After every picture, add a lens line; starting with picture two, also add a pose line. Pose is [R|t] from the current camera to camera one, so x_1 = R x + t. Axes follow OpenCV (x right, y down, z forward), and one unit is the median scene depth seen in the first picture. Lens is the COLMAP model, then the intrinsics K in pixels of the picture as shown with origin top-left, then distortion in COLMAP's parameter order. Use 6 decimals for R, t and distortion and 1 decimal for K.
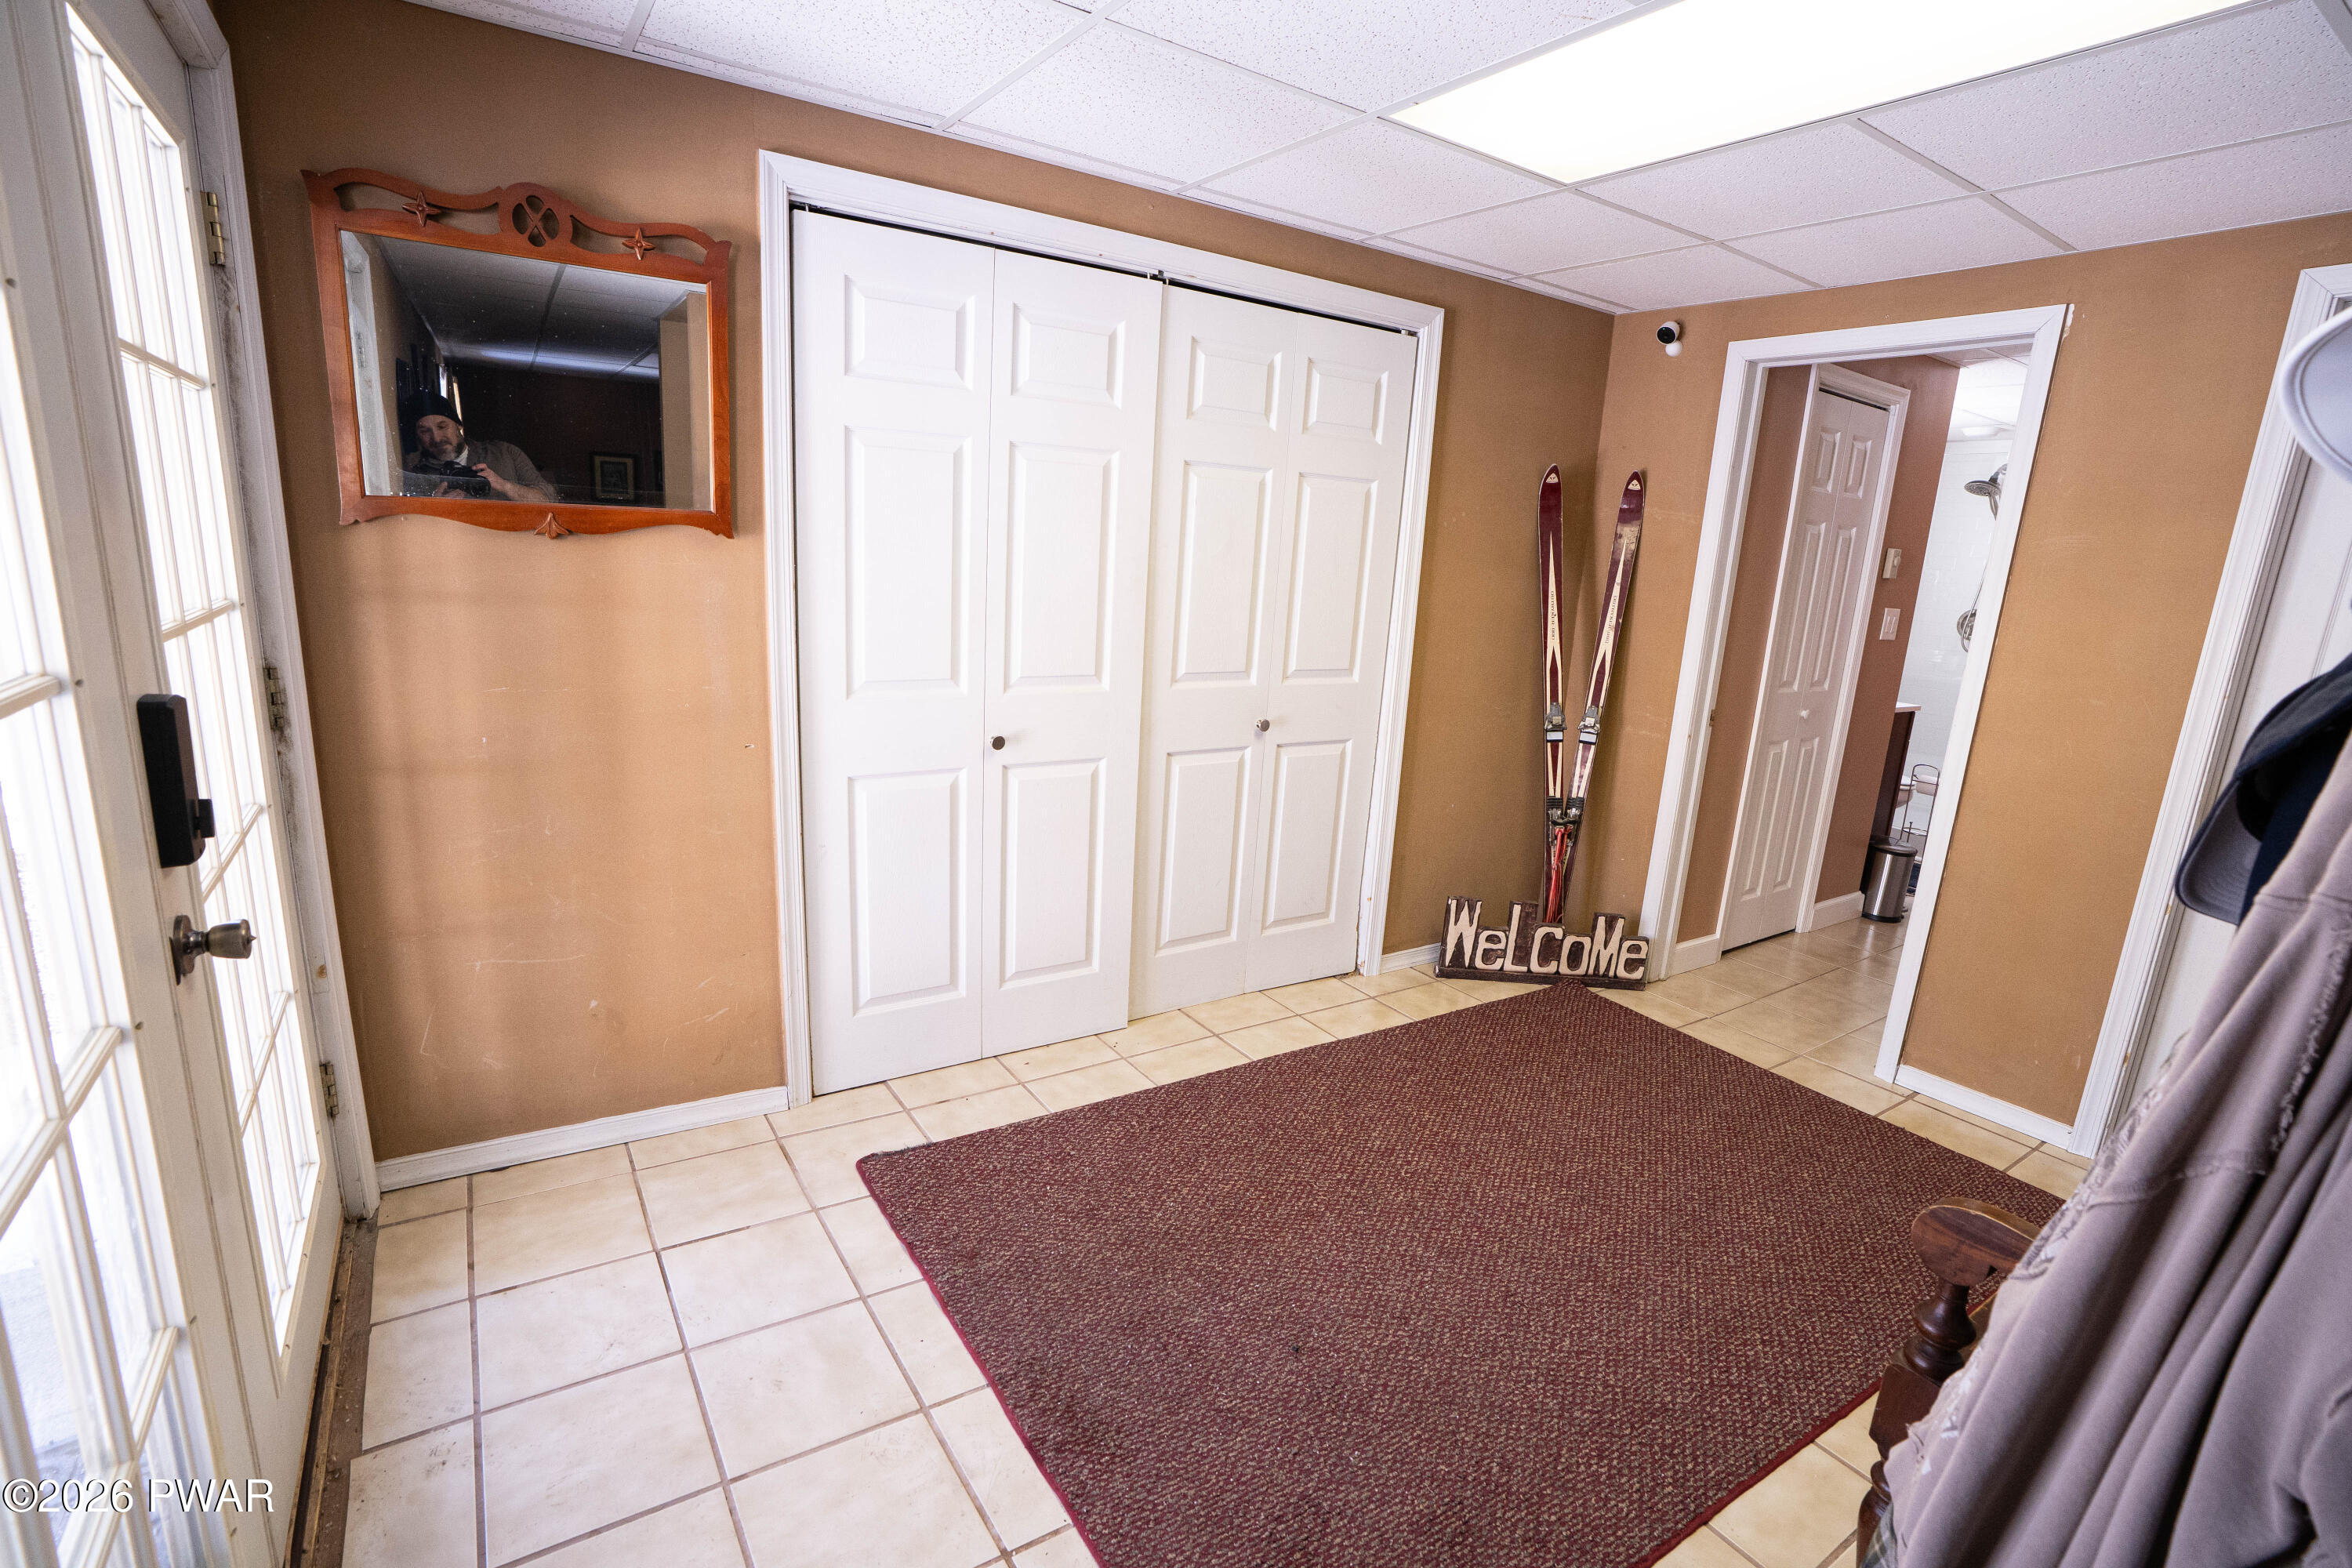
lens RADIAL K [[1079.0, 0, 1171.7], [0, 1079.0, 791.0], [0, 0, 1]] dist [-0.084089, 0.037292]
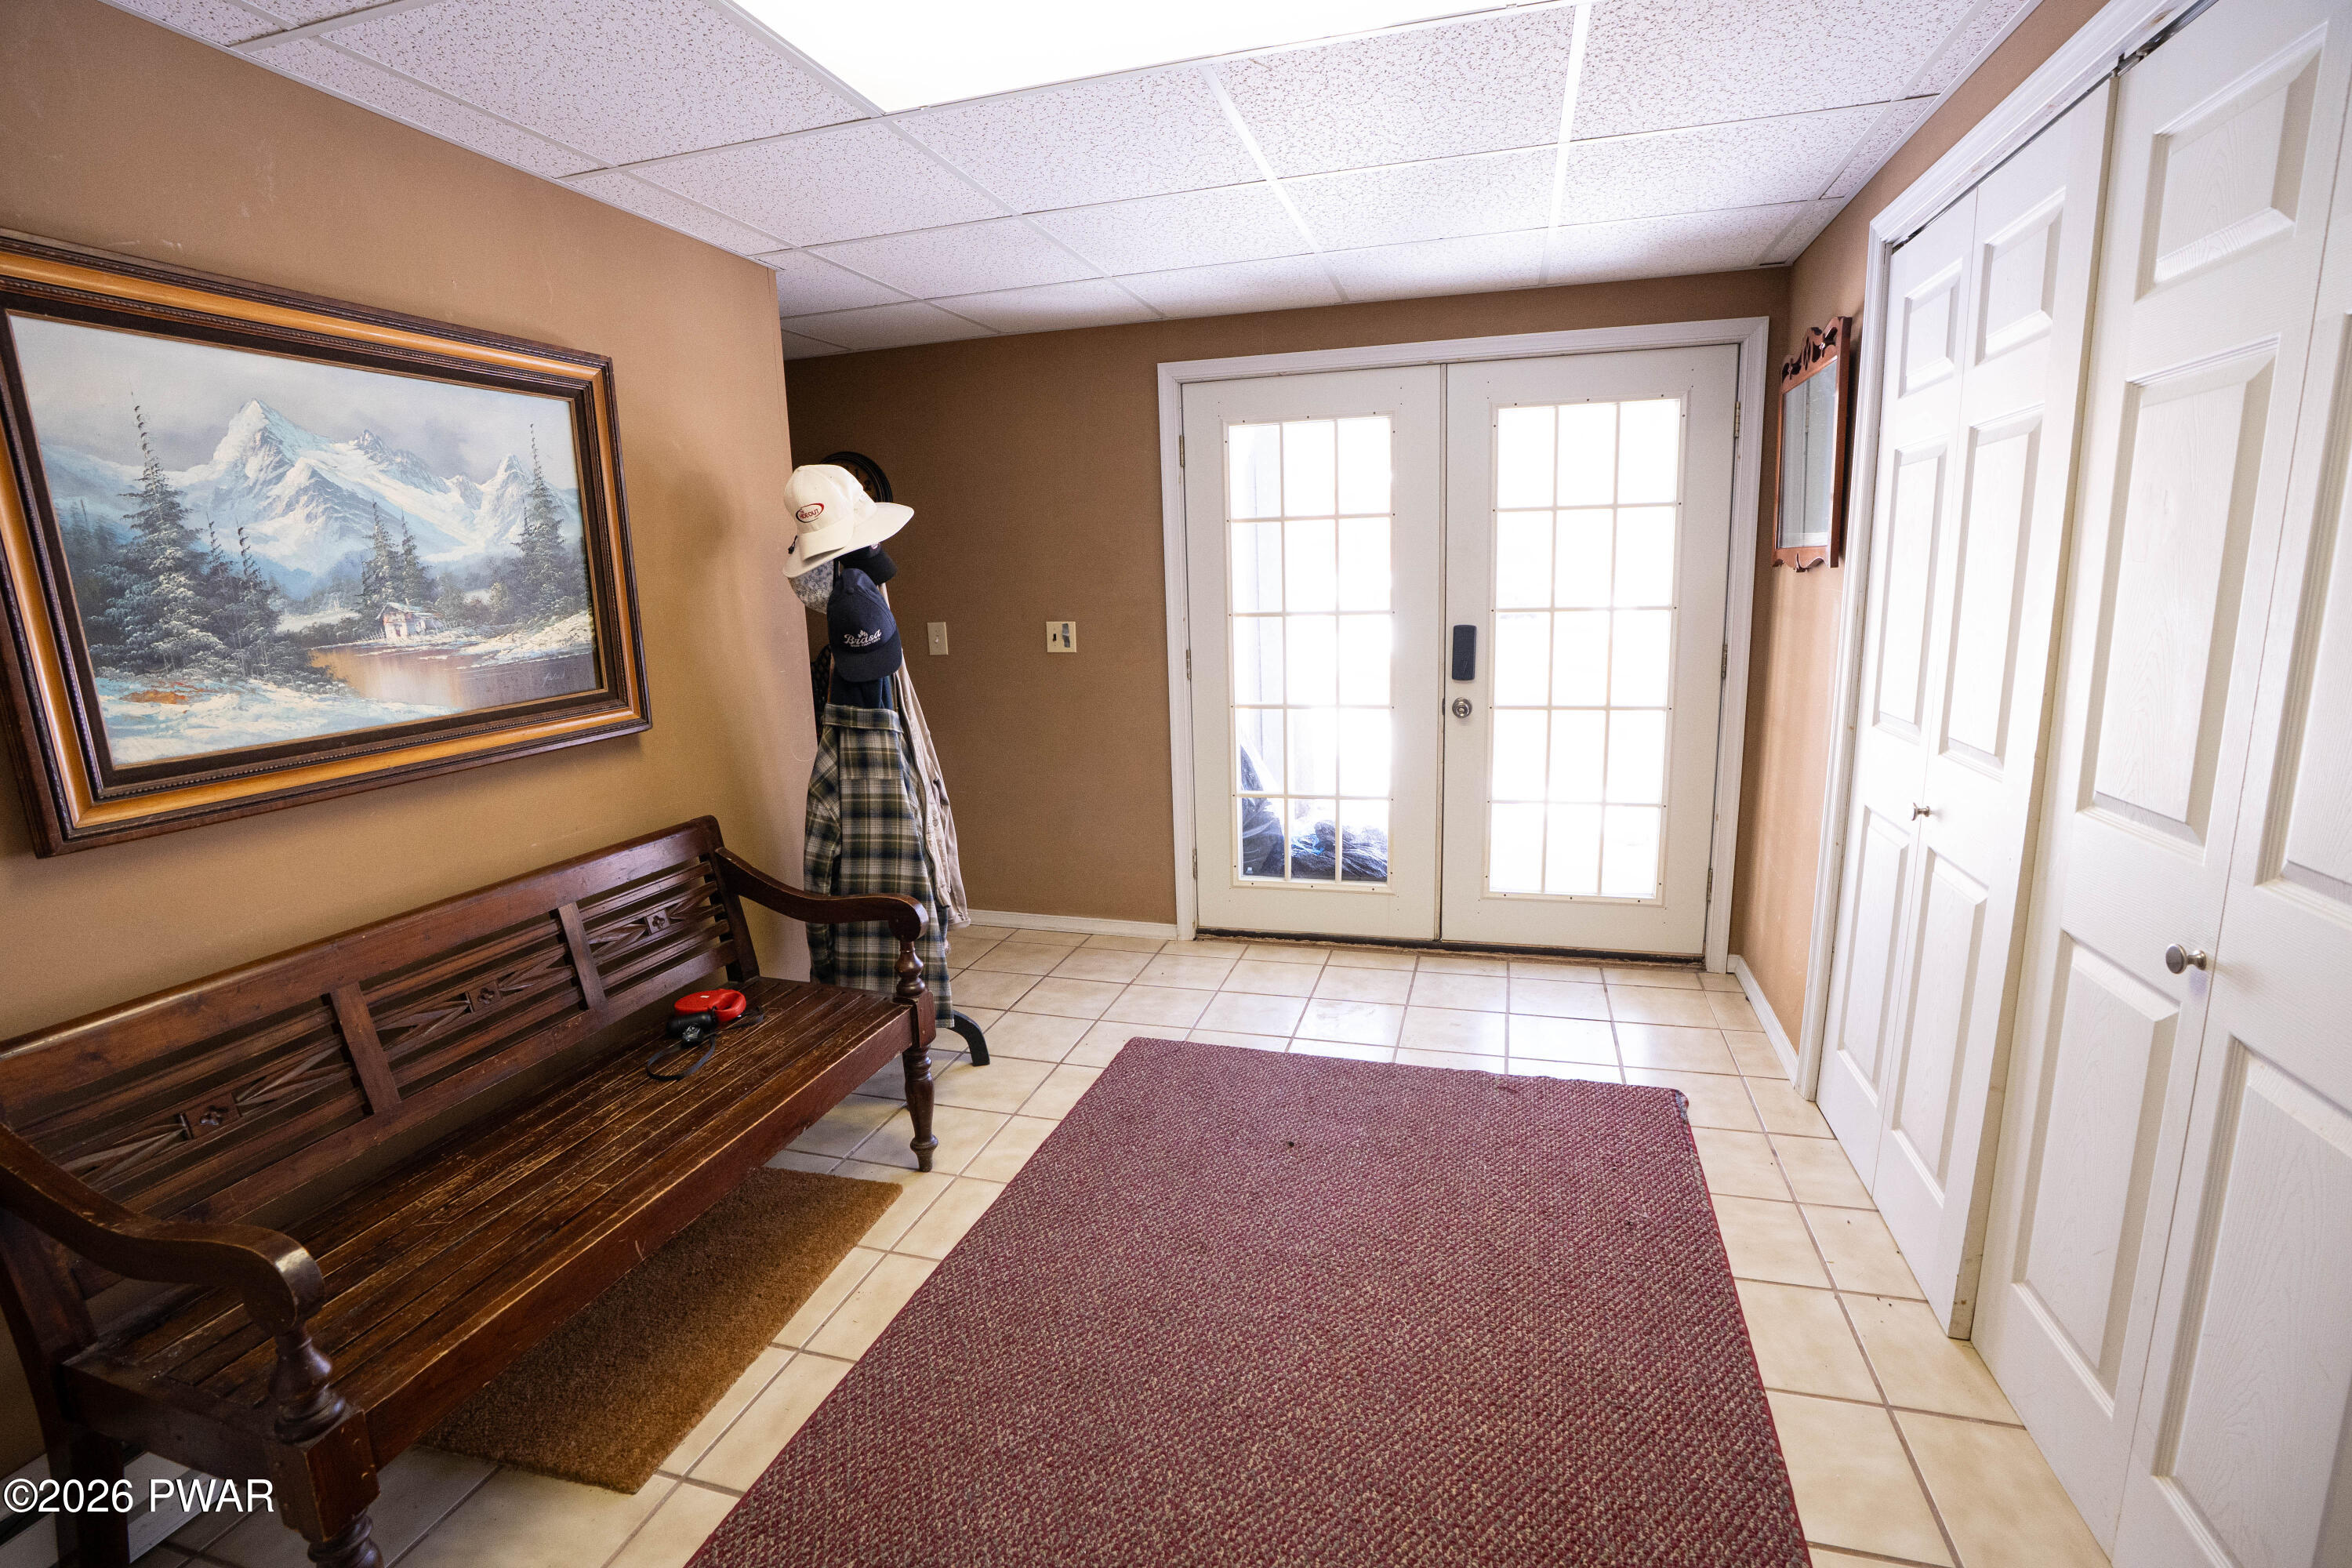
lens RADIAL K [[1079.0, 0, 1171.7], [0, 1079.0, 791.0], [0, 0, 1]] dist [-0.084089, 0.037292]
pose [[-0.760502, 0.103057, -0.641106, 0.707346], [-0.154652, 0.930166, 0.332976, -0.218052], [0.630650, 0.352377, -0.691455, 1.120667]]
